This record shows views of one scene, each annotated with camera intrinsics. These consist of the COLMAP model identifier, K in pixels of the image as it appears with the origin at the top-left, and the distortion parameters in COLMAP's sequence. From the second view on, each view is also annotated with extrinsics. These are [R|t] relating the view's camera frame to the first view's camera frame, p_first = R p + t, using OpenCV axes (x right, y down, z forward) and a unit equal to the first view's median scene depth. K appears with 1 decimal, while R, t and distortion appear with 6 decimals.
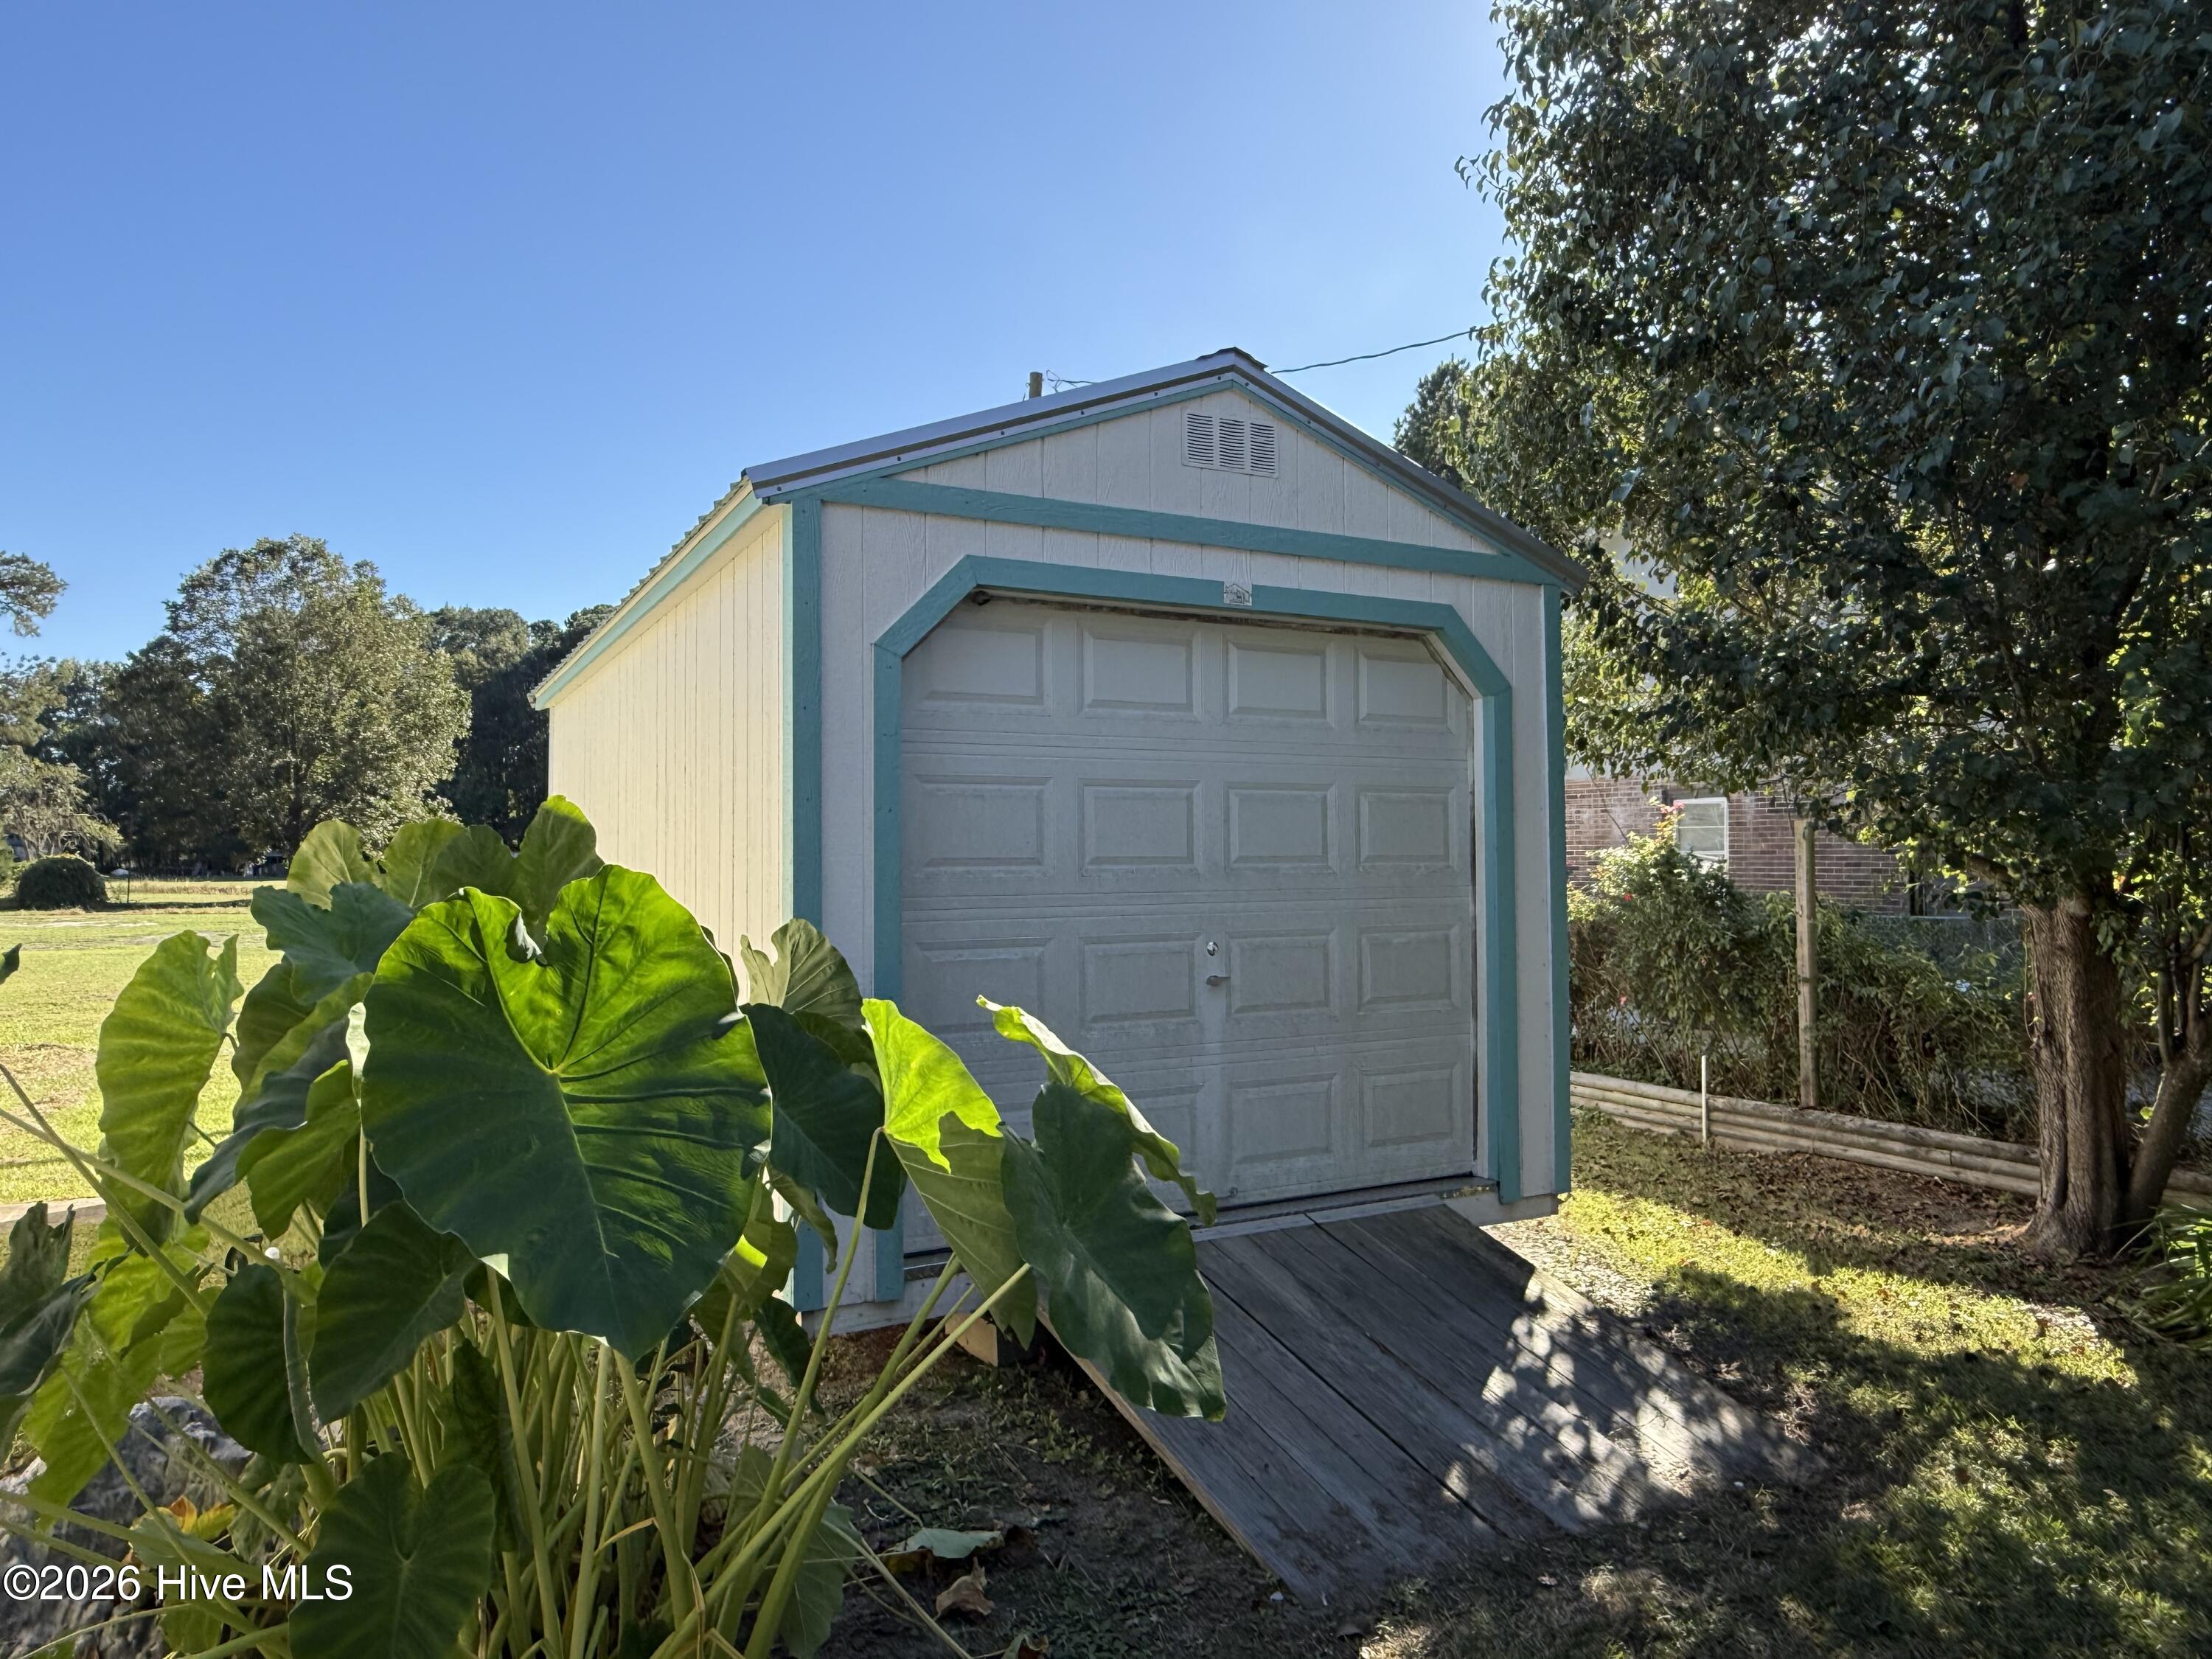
lens RADIAL K [[1407.9, 0, 1100.9], [0, 1407.9, 826.9], [0, 0, 1]] dist [-0.018494, -0.003052]
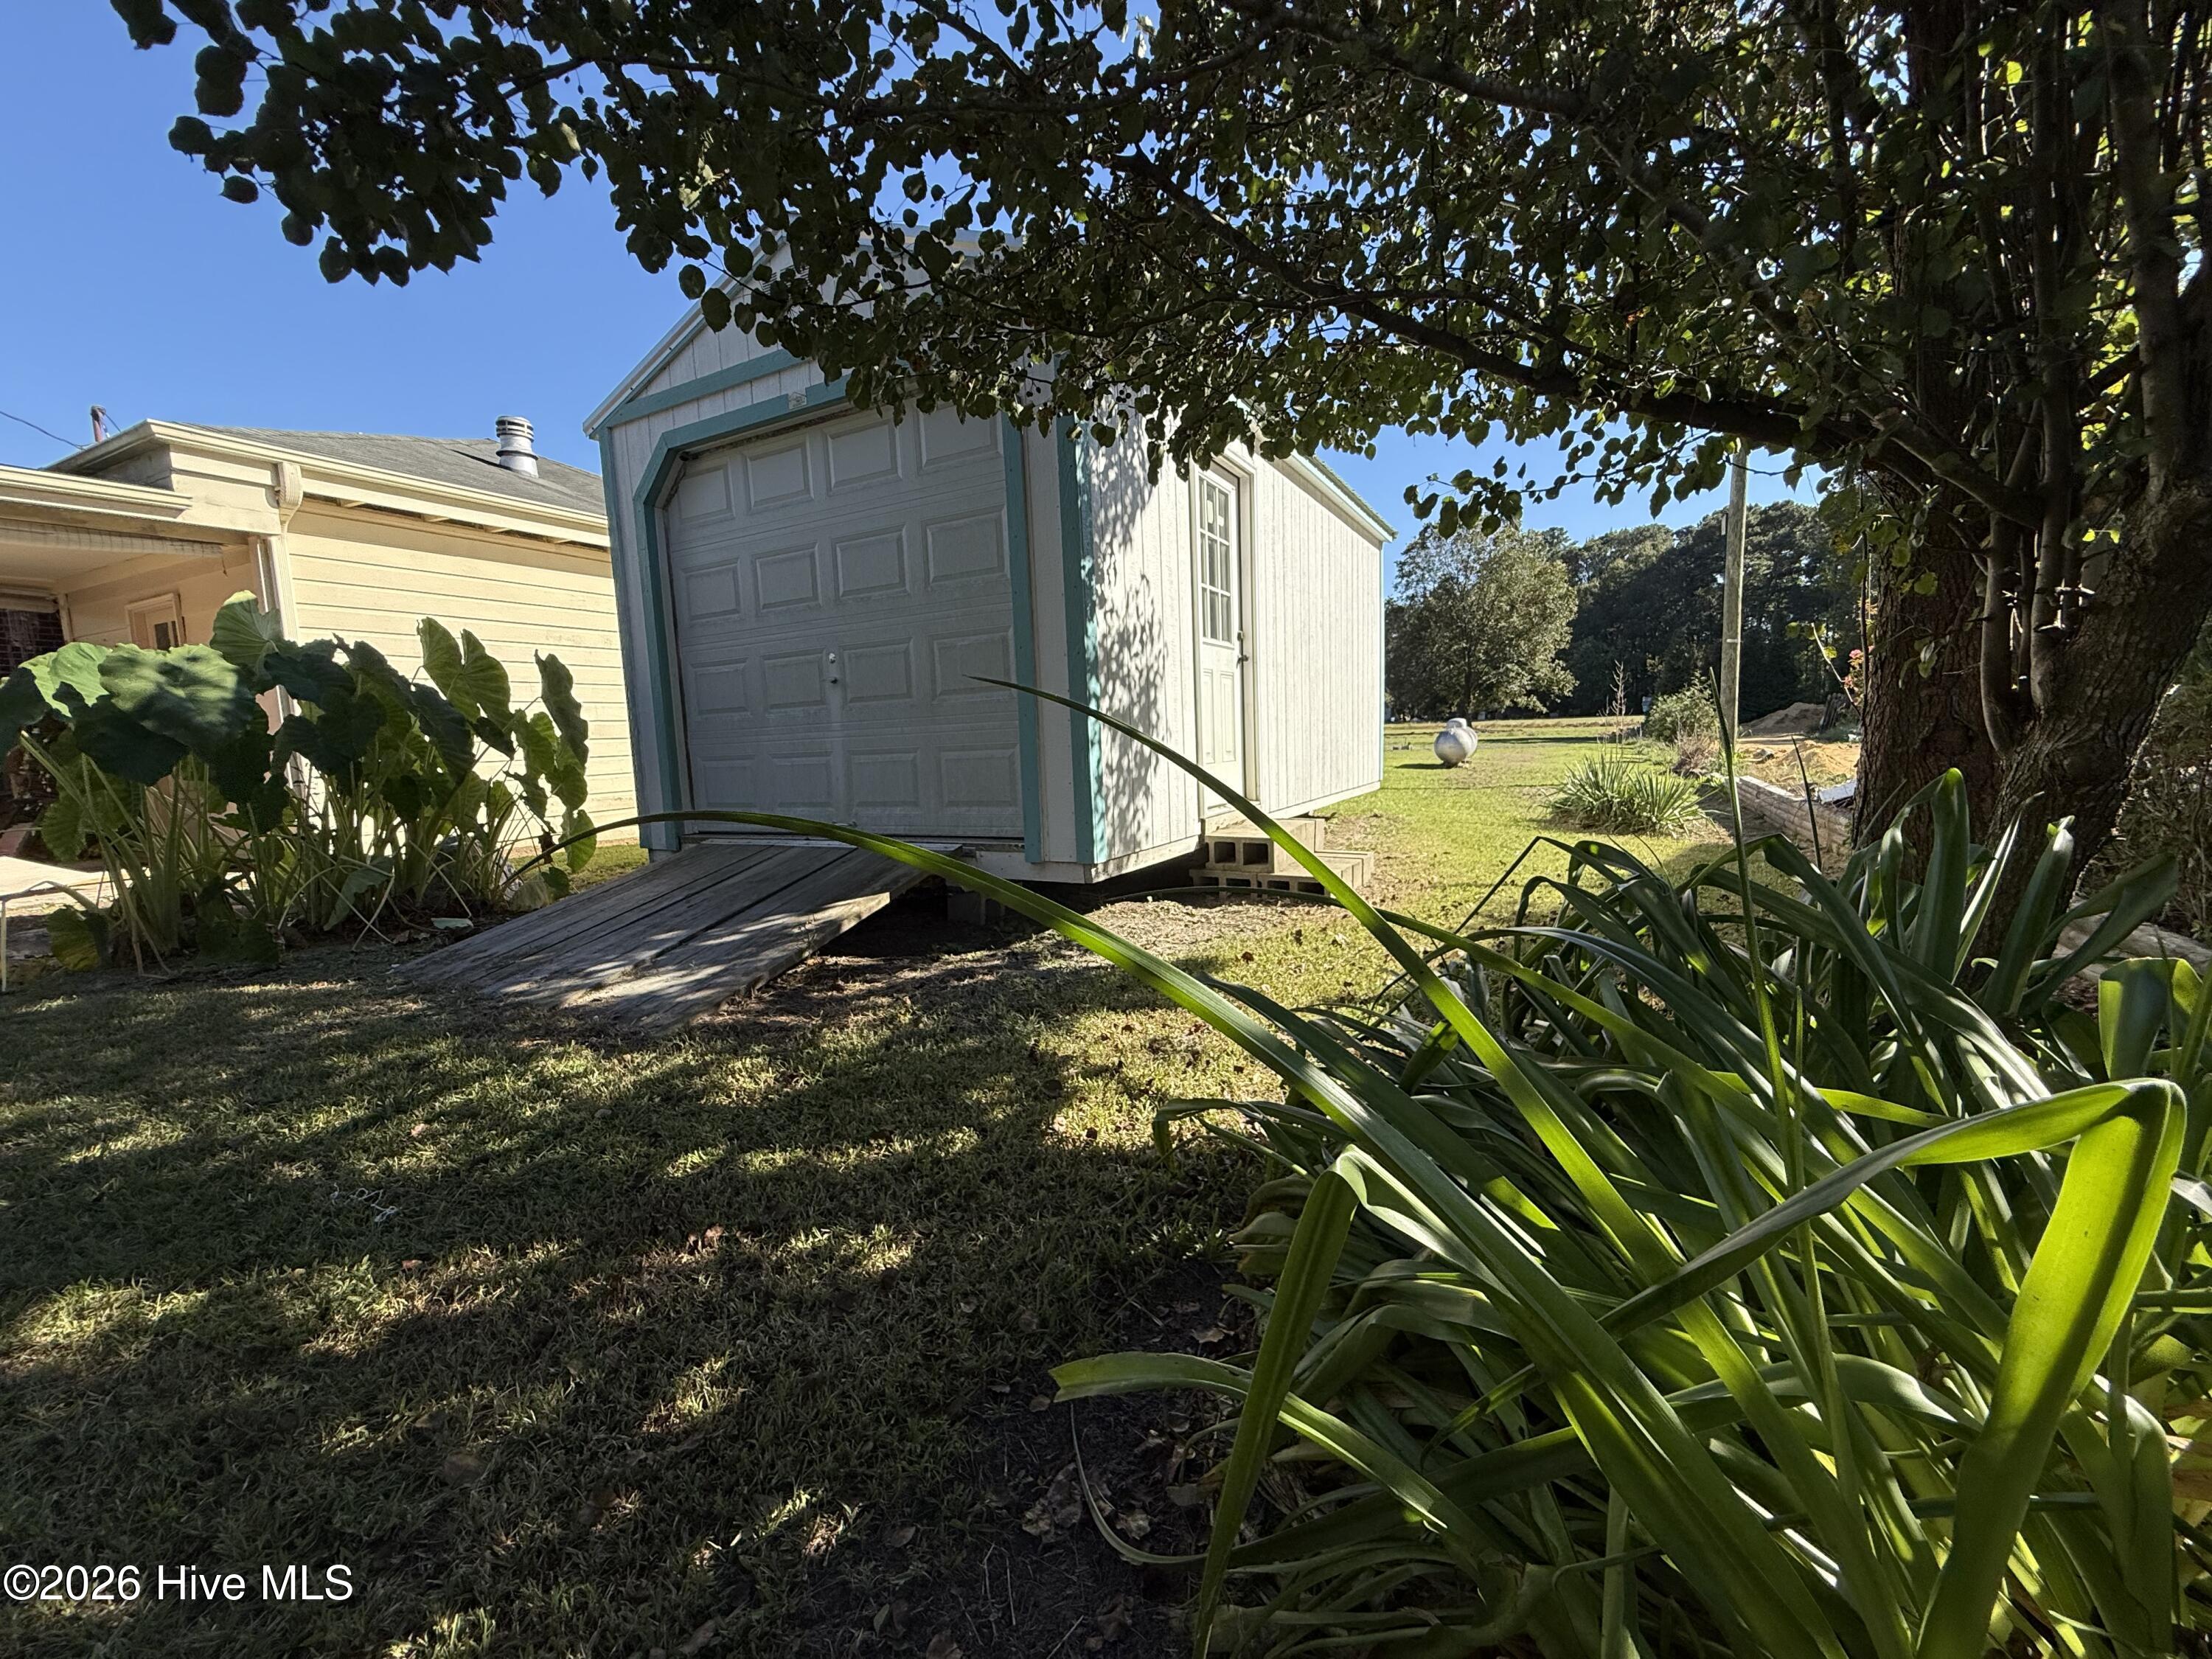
lens RADIAL K [[881.8, 0, 1105.9], [0, 881.8, 840.7], [0, 0, 1]] dist [-0.000965, 0.000666]
pose [[0.558967, 0.077850, -0.825527, 1.021467], [0.063153, 0.988694, 0.135998, 0.168623], [0.826782, -0.128152, 0.547731, 0.710197]]
